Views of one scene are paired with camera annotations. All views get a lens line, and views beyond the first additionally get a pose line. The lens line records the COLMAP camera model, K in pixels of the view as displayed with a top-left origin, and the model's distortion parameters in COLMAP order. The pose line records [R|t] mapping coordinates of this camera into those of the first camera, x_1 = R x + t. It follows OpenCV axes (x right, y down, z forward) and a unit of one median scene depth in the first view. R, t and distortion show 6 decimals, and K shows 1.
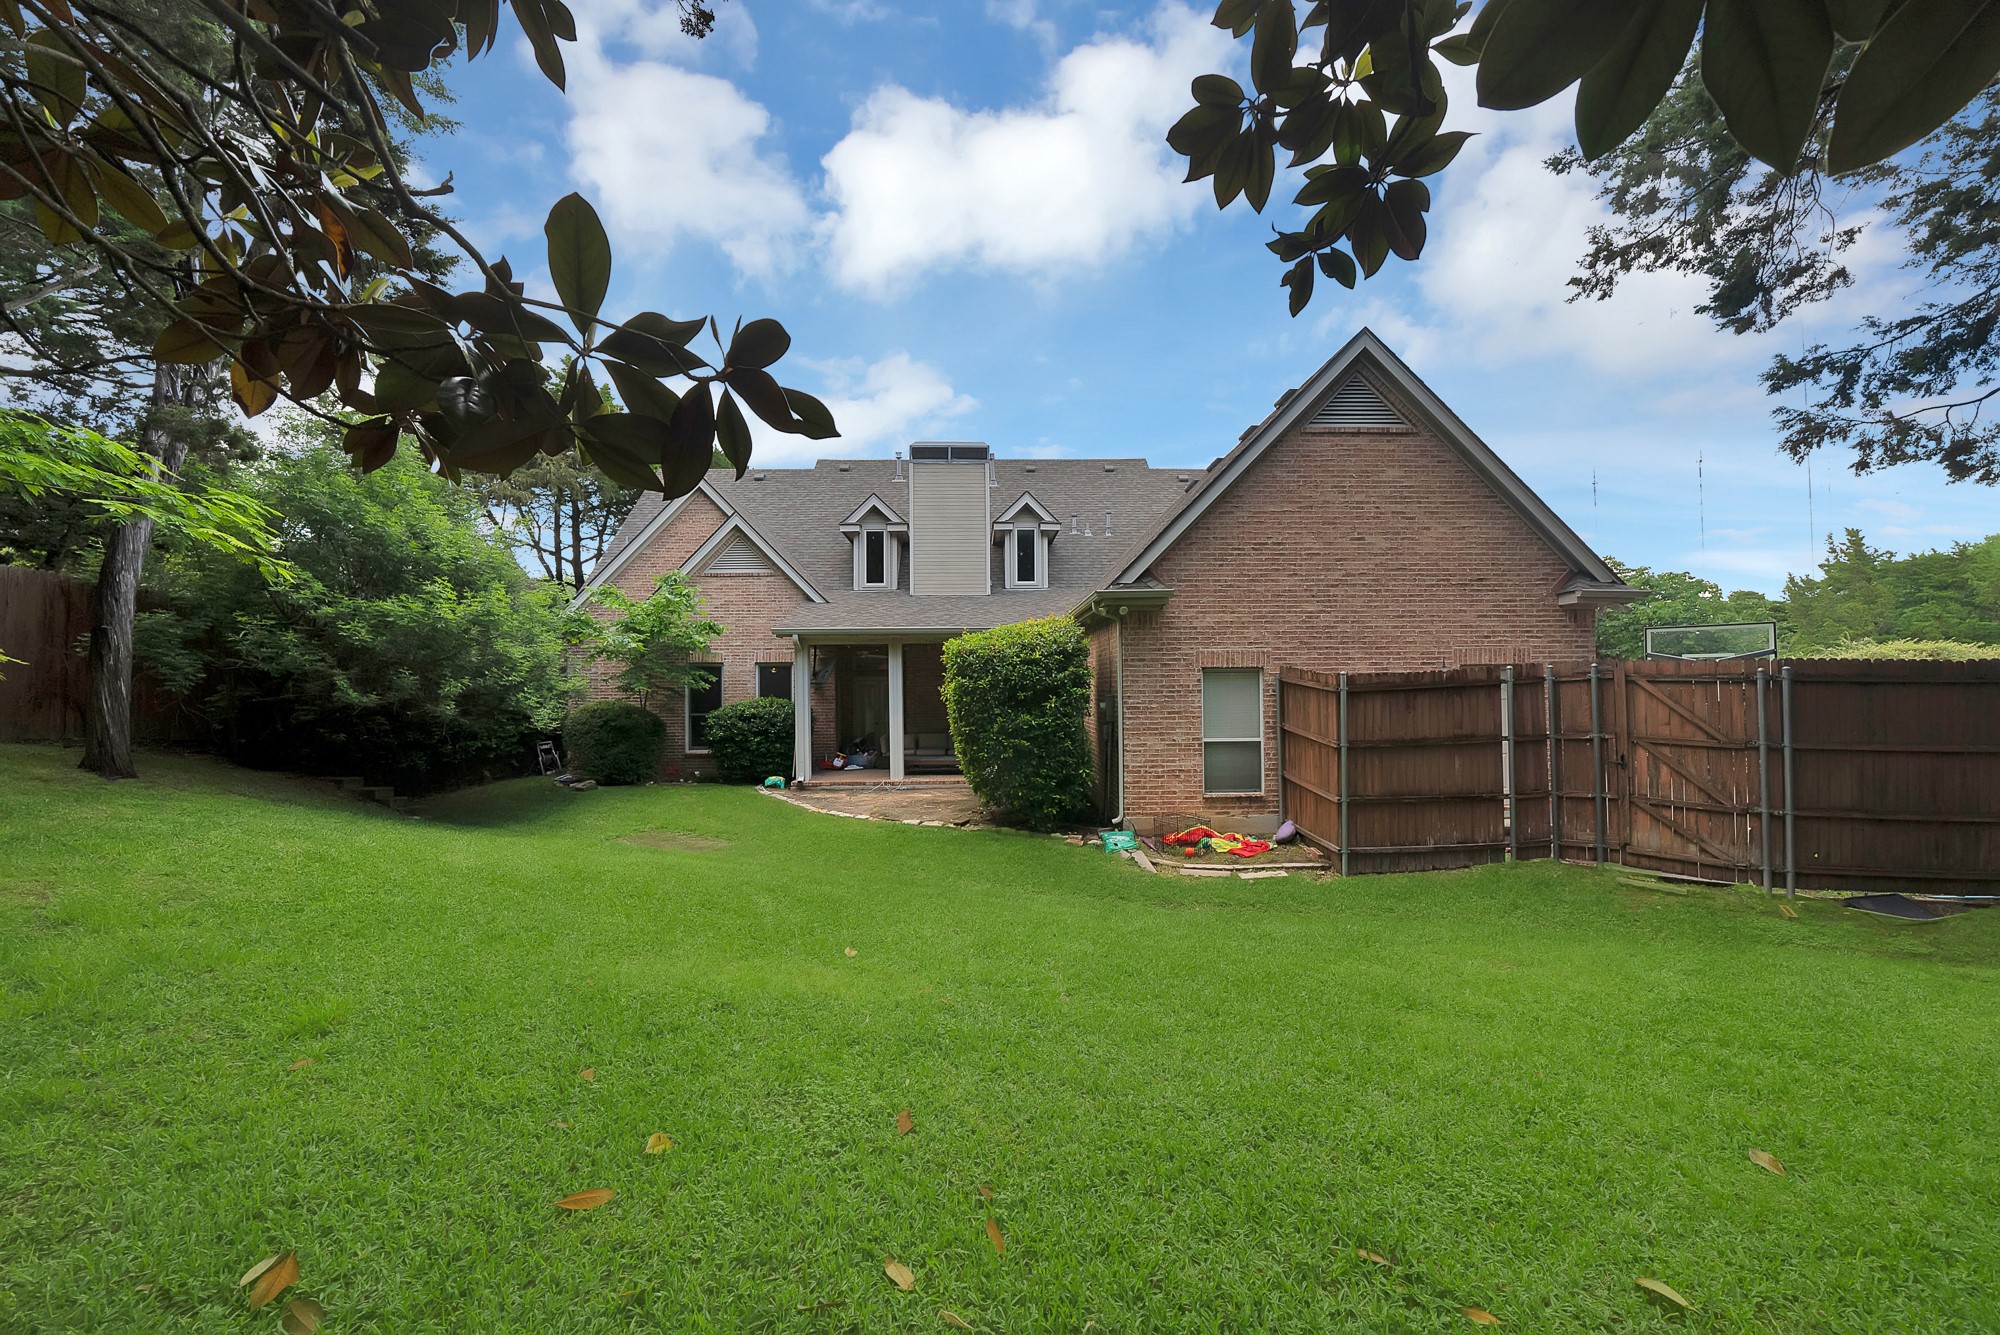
lens RADIAL K [[717.9, 0, 992.6], [0, 717.9, 674.1], [0, 0, 1]] dist [-0.016554, -0.000050]
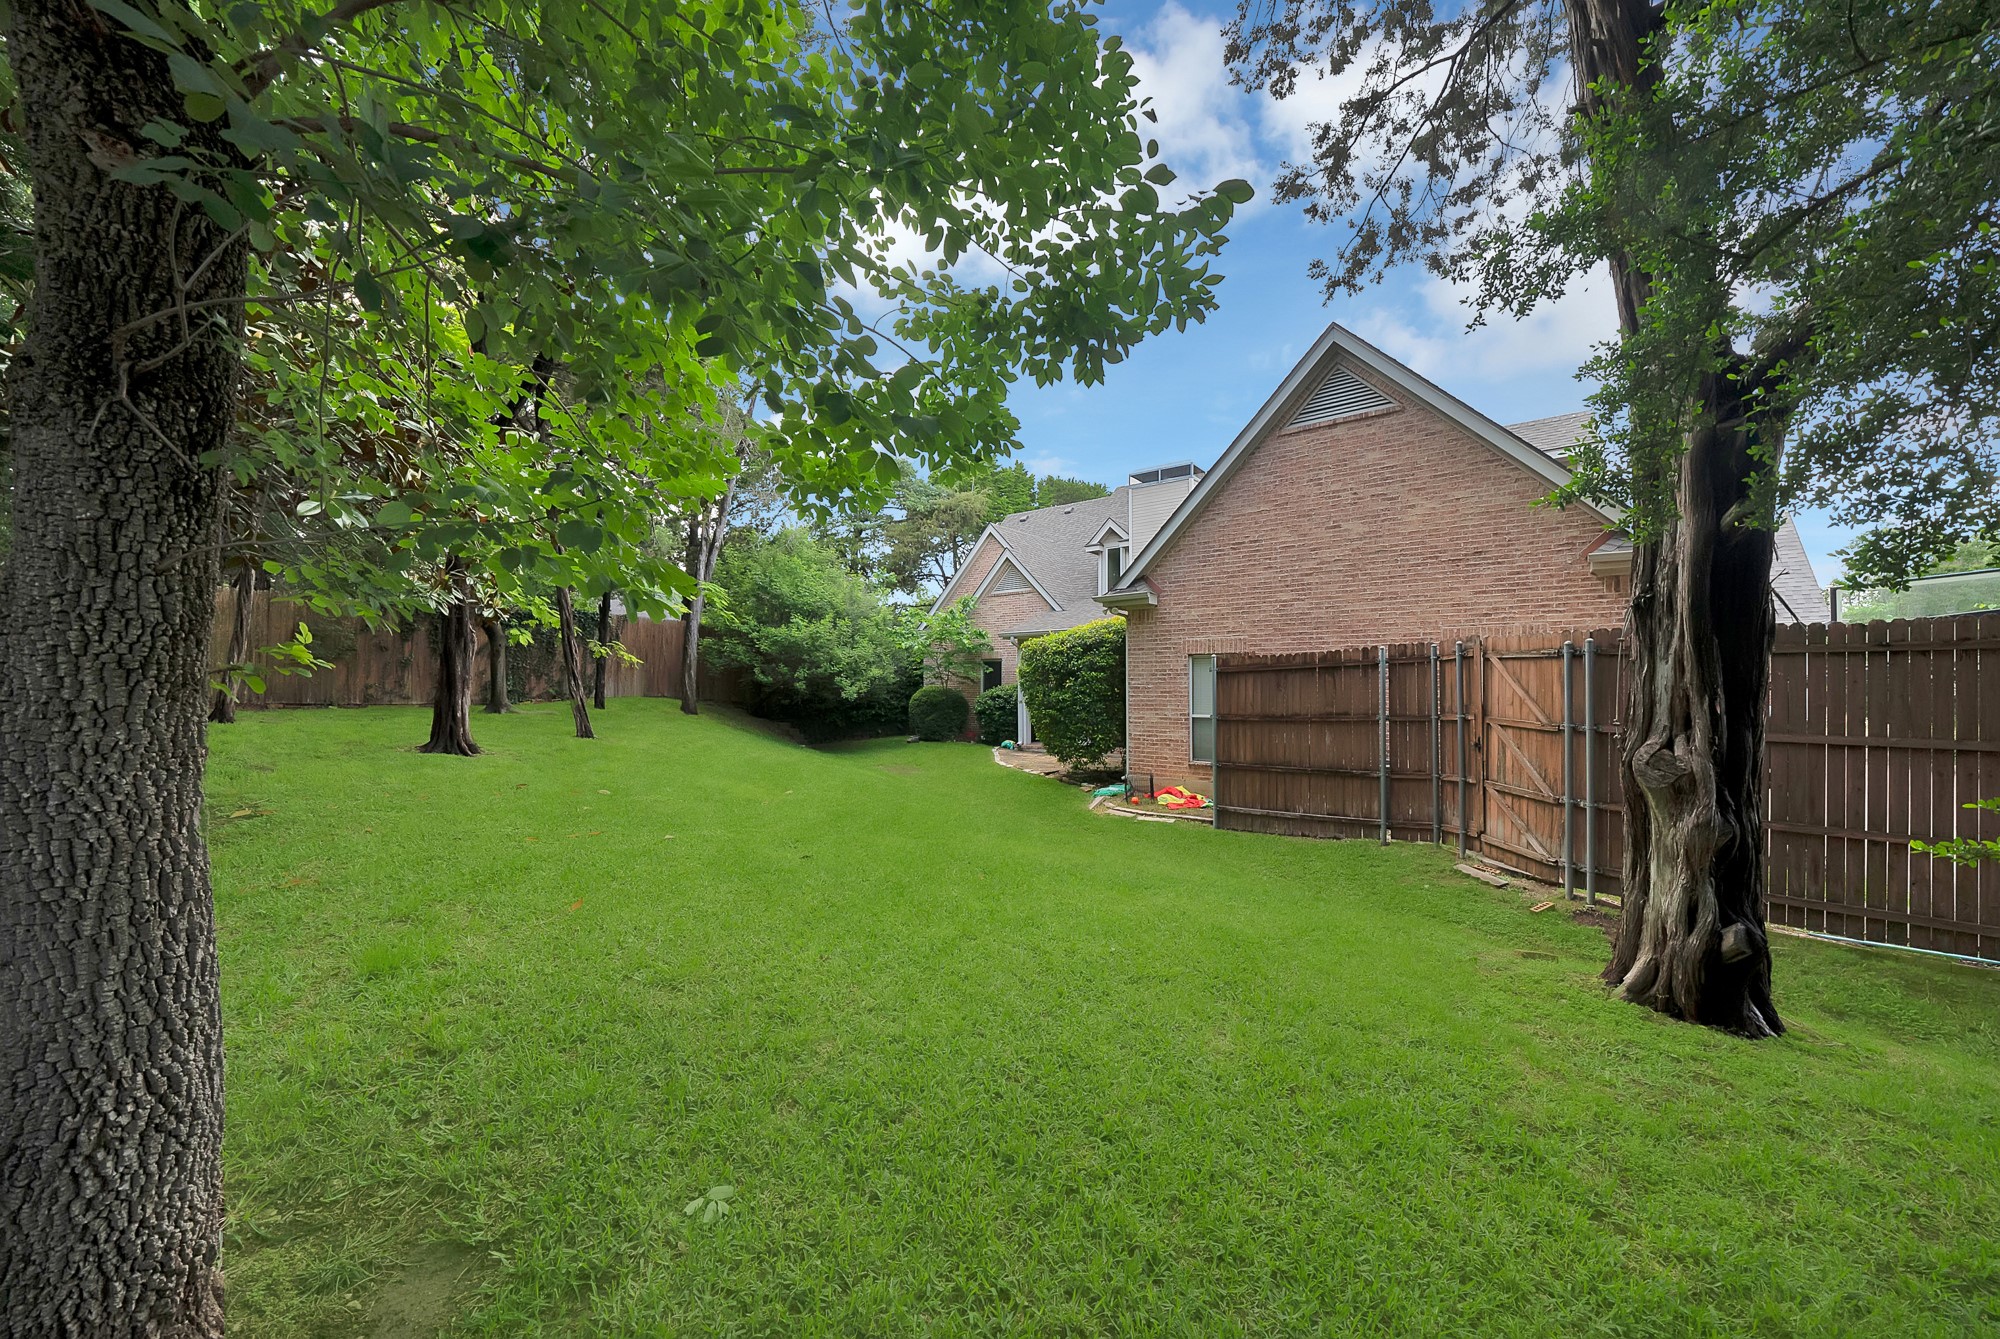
lens RADIAL K [[717.9, 0, 992.6], [0, 717.9, 676.1], [0, 0, 1]] dist [-0.016554, -0.000050]
pose [[0.770007, -0.001429, -0.638034, 0.812221], [0.004652, 0.999983, 0.003374, 0.021637], [0.638018, -0.005566, 0.770001, -0.117293]]
